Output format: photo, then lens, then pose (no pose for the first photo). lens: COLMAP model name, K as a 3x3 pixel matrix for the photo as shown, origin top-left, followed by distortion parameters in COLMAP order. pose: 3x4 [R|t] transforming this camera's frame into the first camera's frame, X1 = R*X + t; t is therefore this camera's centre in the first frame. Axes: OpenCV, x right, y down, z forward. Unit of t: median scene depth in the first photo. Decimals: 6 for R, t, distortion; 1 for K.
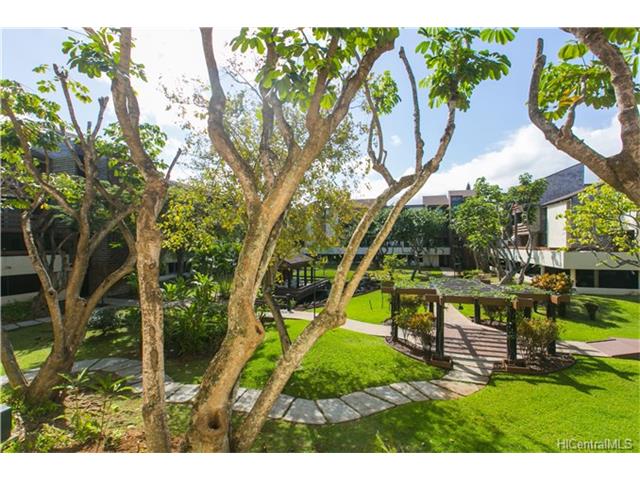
lens RADIAL K [[288.2, 0, 323.2], [0, 288.2, 245.4], [0, 0, 1]] dist [0.002825, -0.001491]
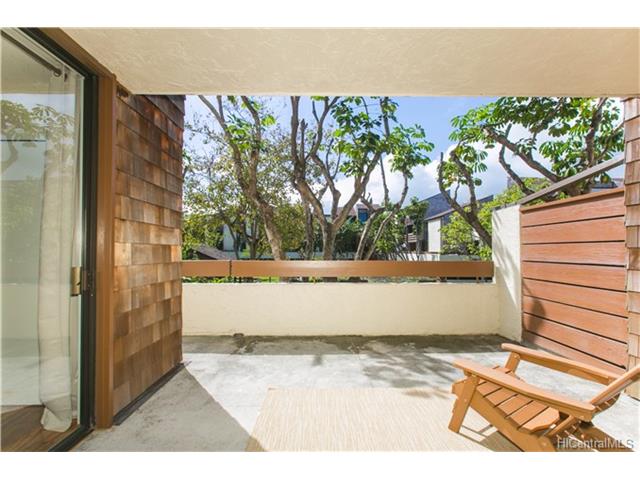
lens RADIAL K [[288.2, 0, 321.5], [0, 288.2, 241.7], [0, 0, 1]] dist [0.002825, -0.001491]
pose [[0.948703, 0.015576, 0.315784, -0.140982], [-0.004846, 0.999385, -0.034737, 0.009372], [-0.316131, 0.031425, 0.948195, -0.136556]]
